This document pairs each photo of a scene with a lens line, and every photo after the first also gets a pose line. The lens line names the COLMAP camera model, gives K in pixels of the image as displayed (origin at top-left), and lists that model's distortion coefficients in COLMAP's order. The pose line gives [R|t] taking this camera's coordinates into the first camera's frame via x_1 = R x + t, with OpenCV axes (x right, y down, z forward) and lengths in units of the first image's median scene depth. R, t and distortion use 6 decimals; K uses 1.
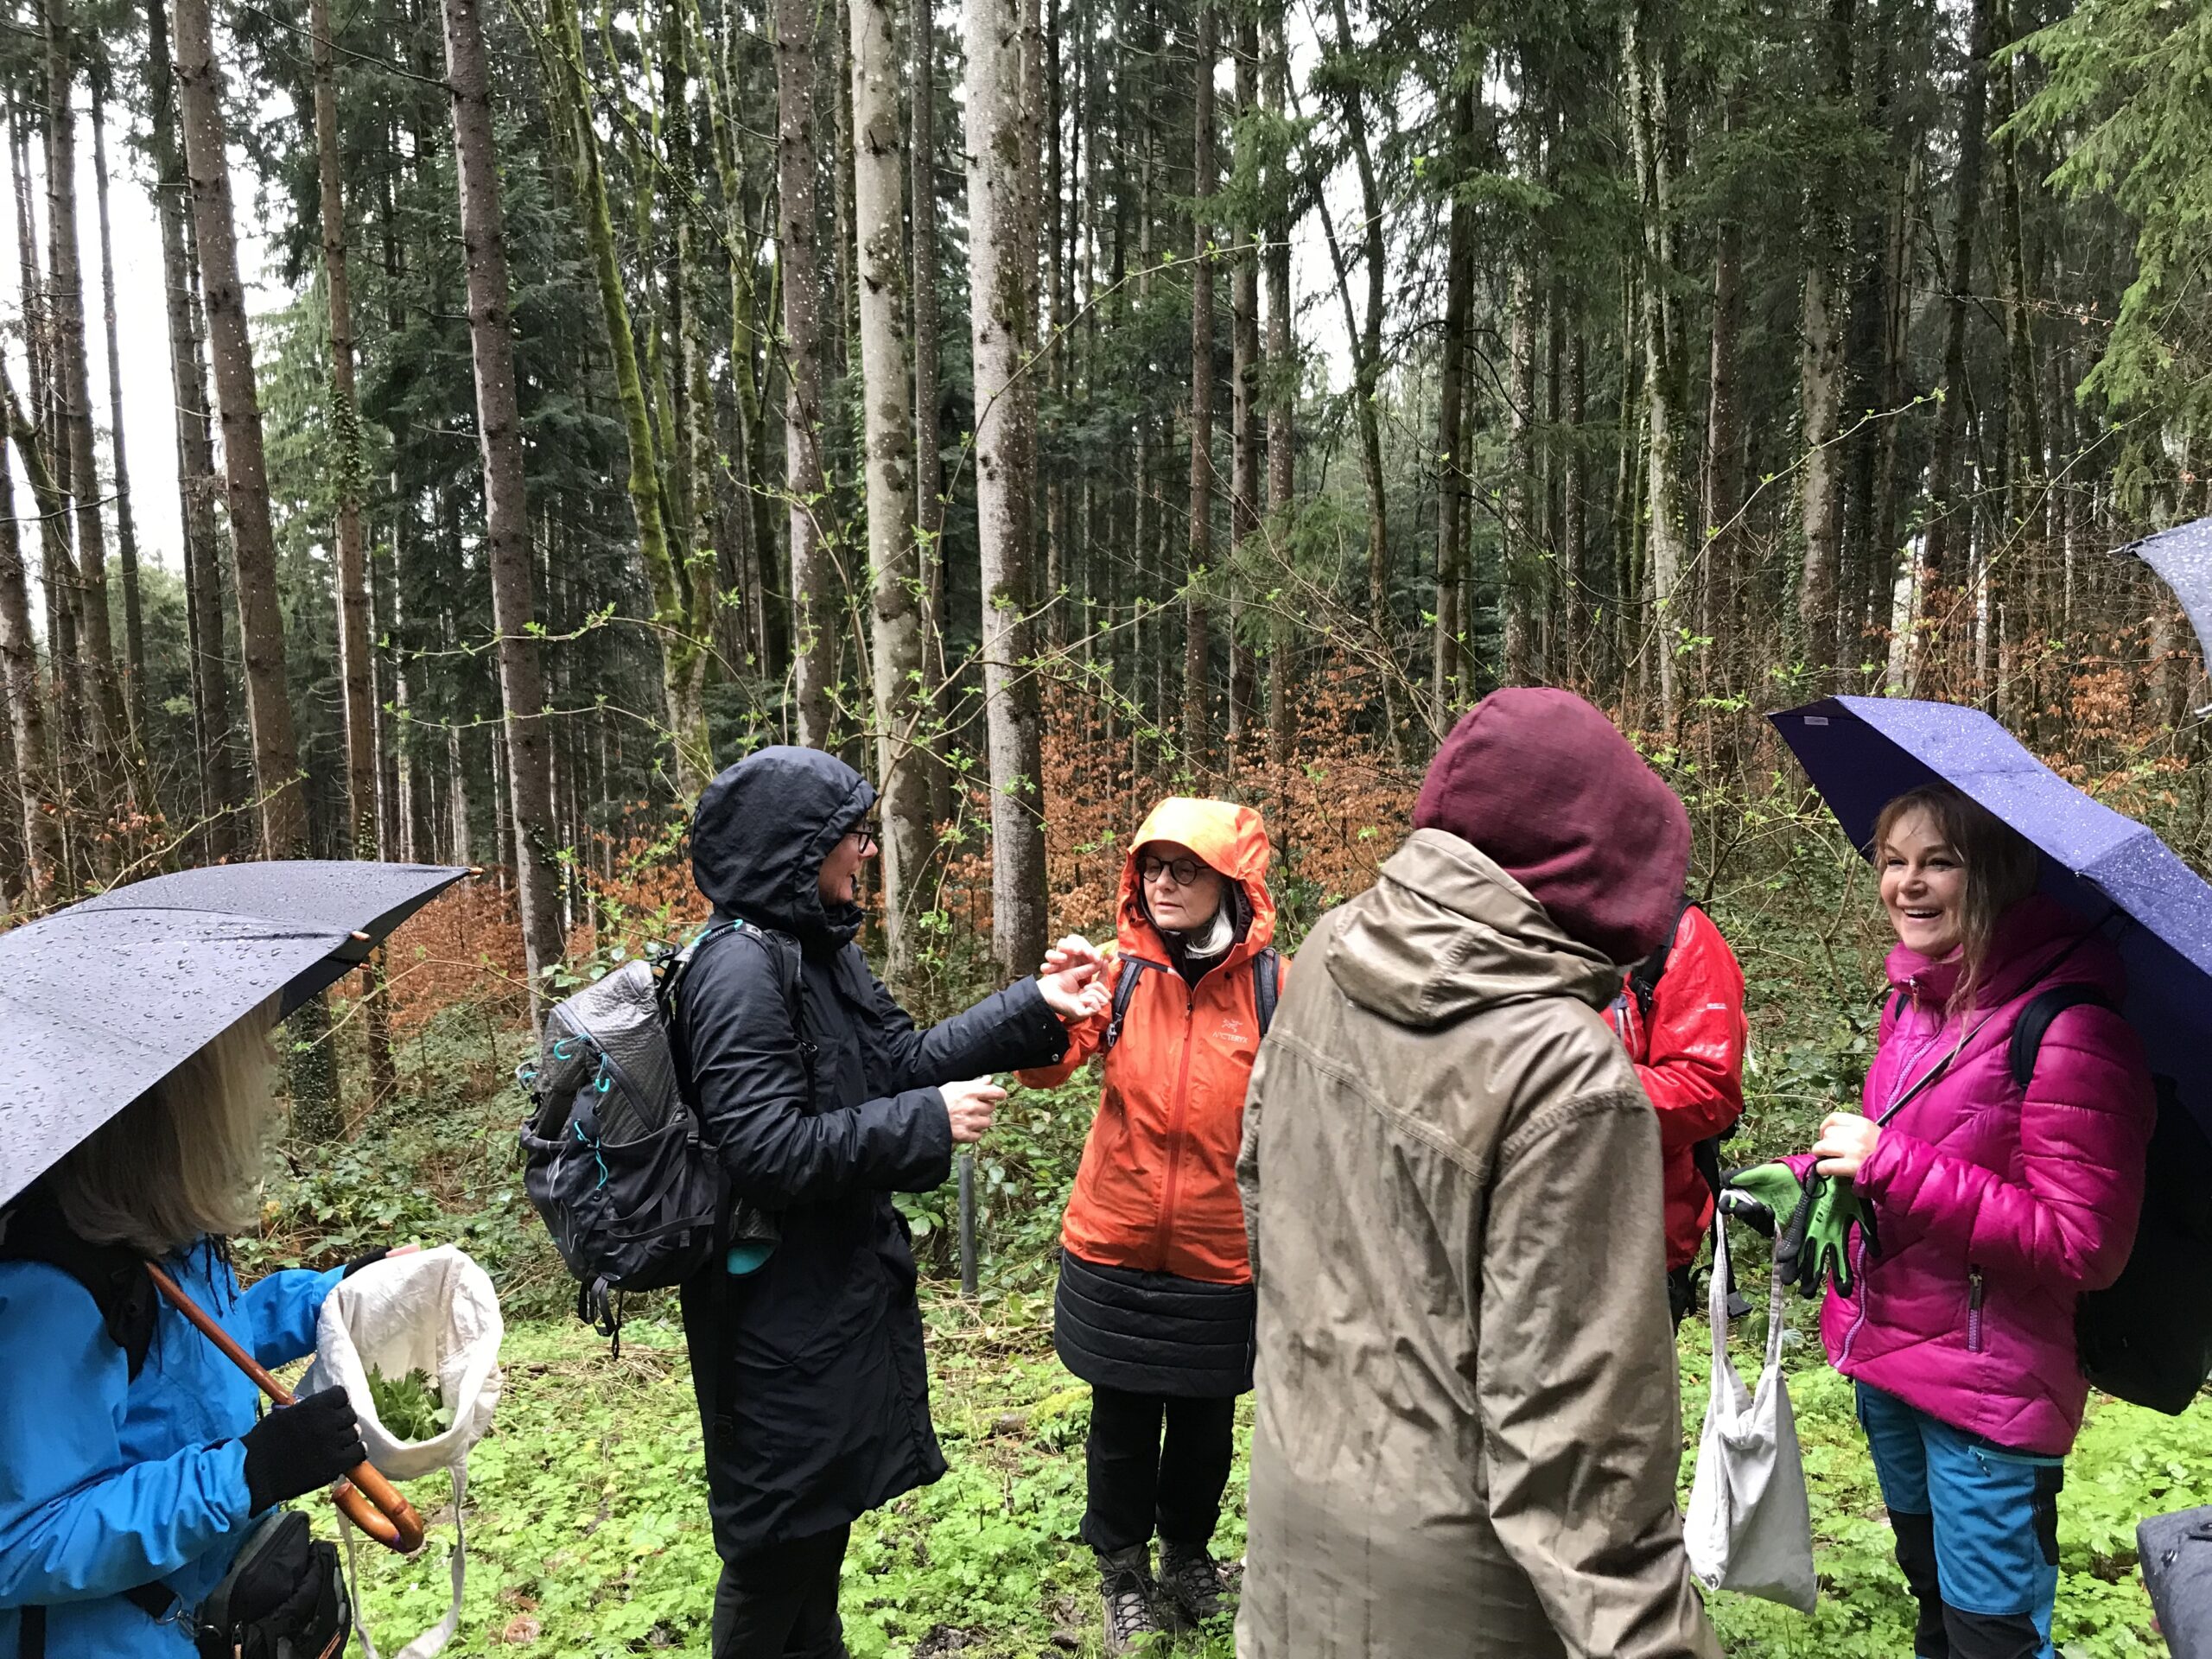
lens RADIAL K [[1813.1, 0, 1105.3], [0, 1813.1, 798.5], [0, 0, 1]] dist [0.062429, -0.124341]
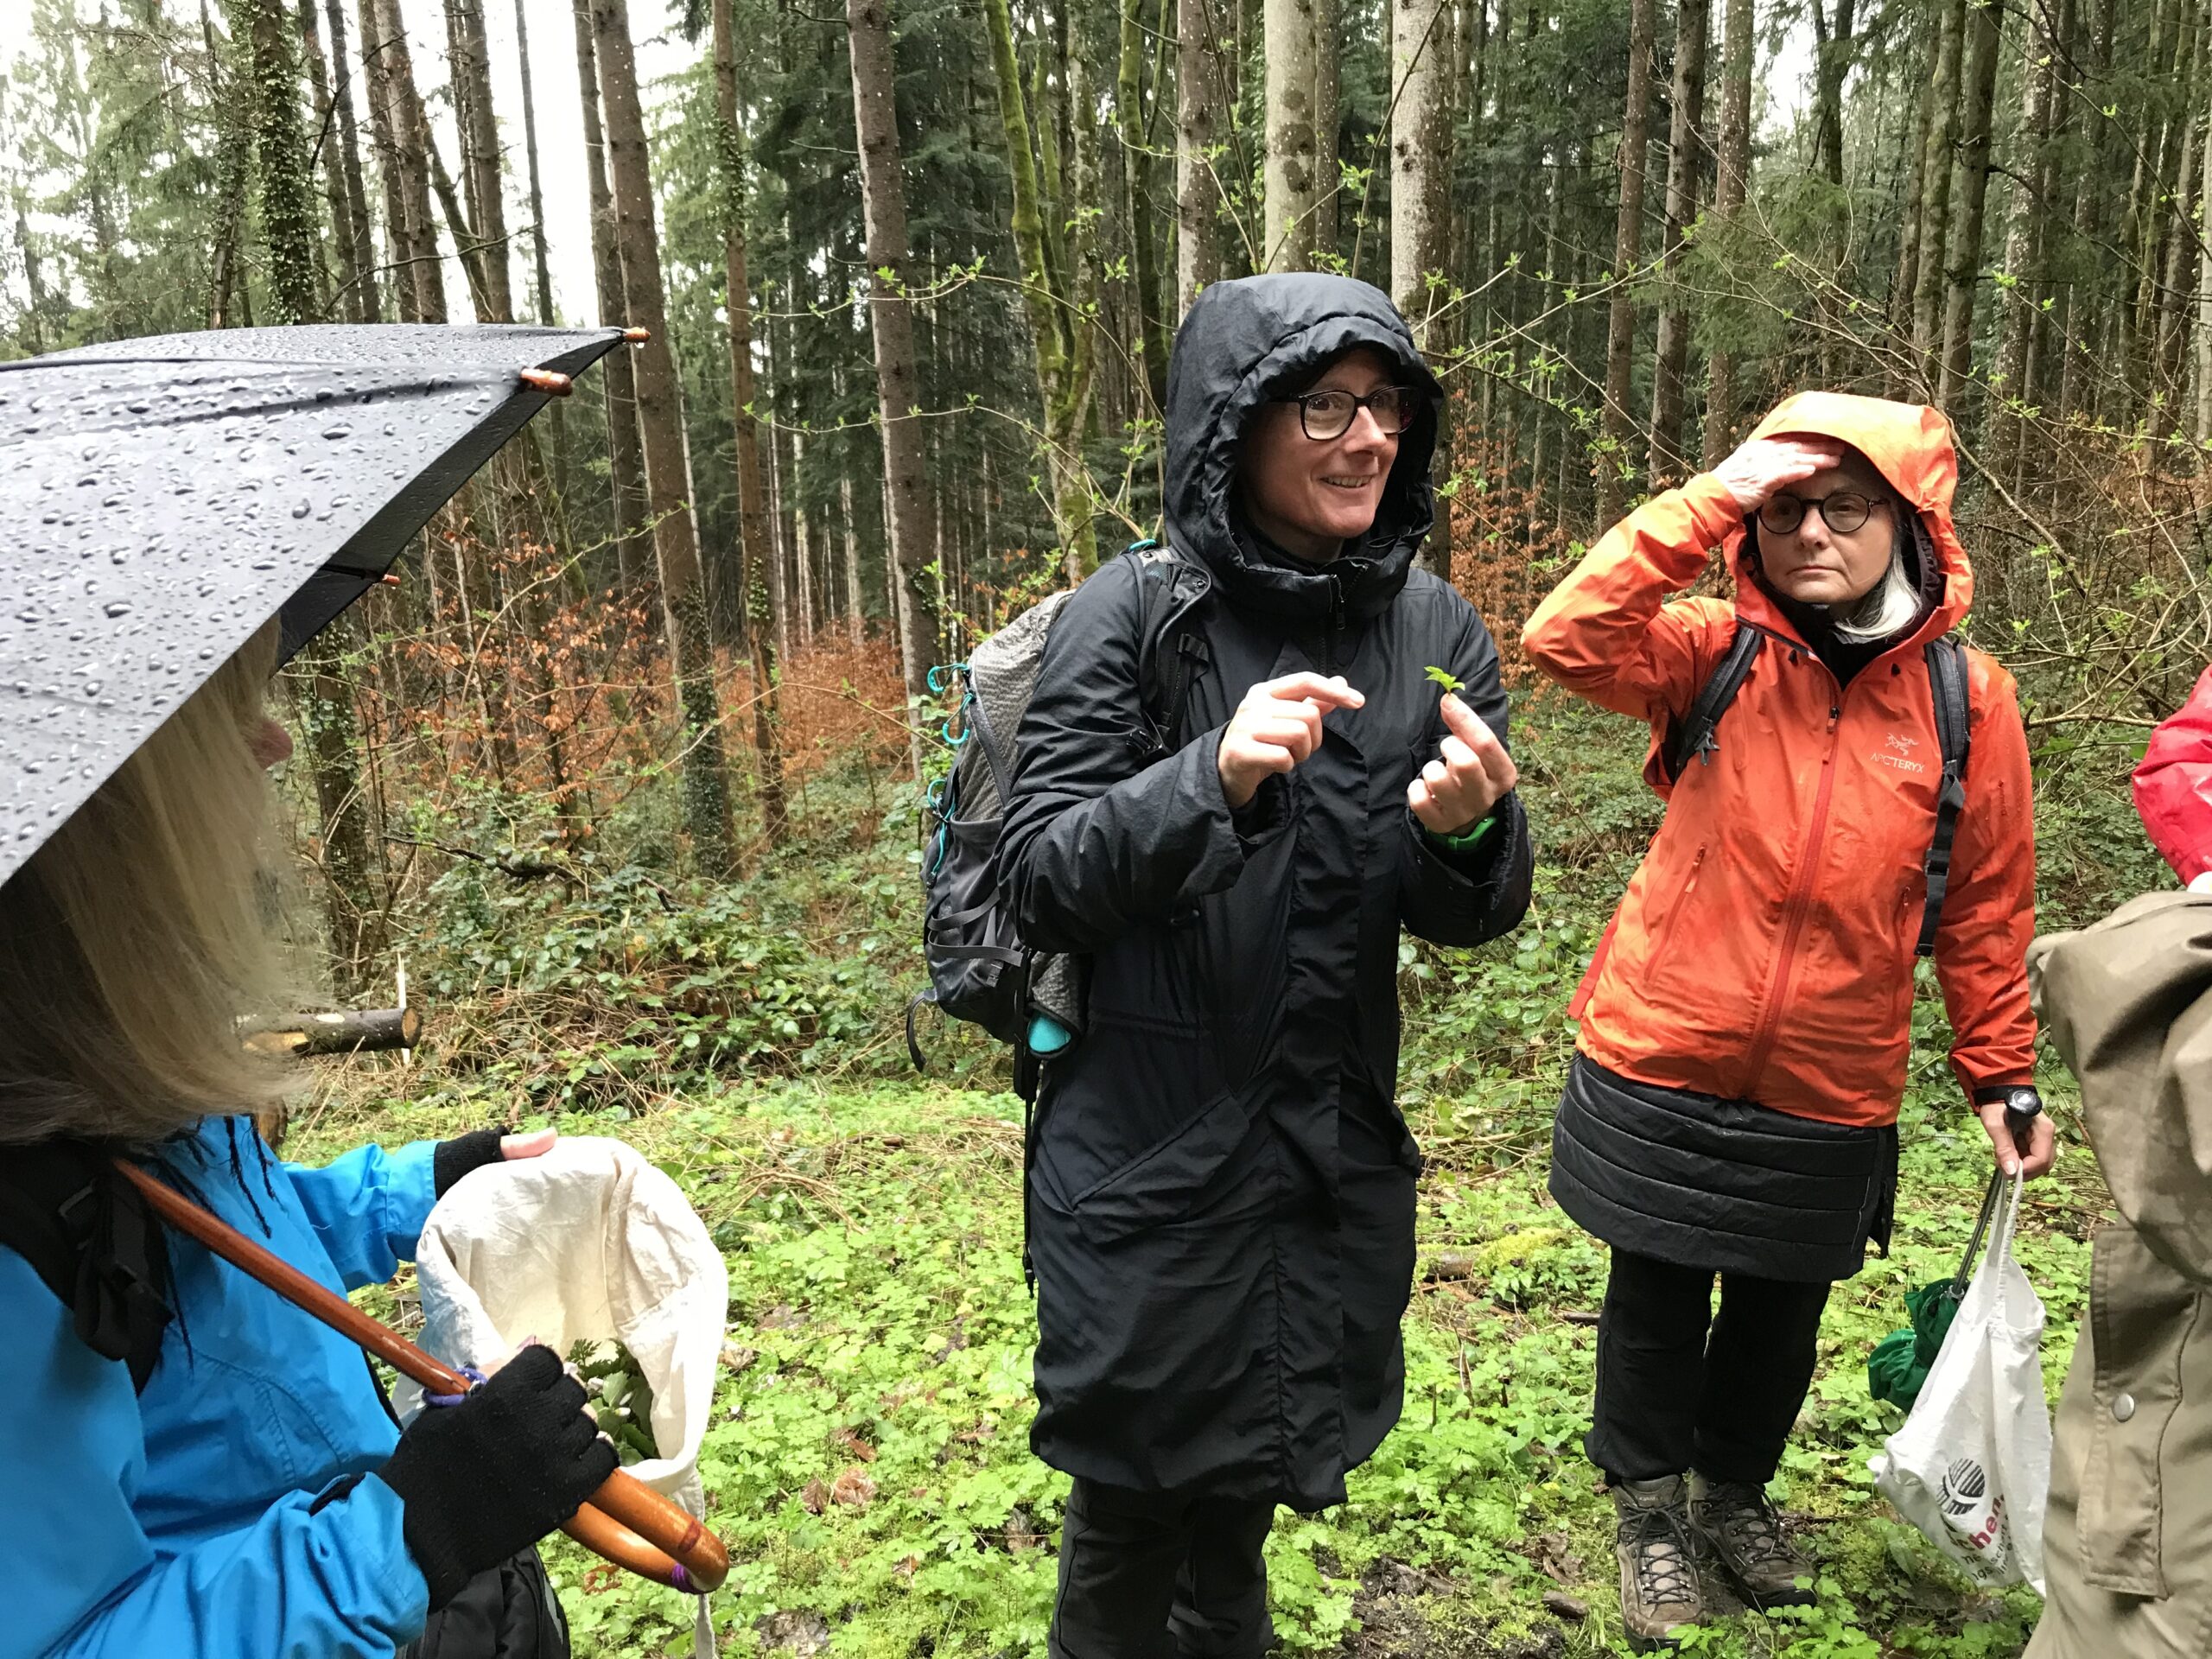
lens RADIAL K [[1813.1, 0, 1105.3], [0, 1813.1, 798.5], [0, 0, 1]] dist [0.062429, -0.124341]
pose [[0.978967, 0.039447, -0.200169, -0.030876], [-0.014039, 0.991829, 0.126796, 0.026031], [0.203536, -0.121319, 0.971522, 0.138594]]
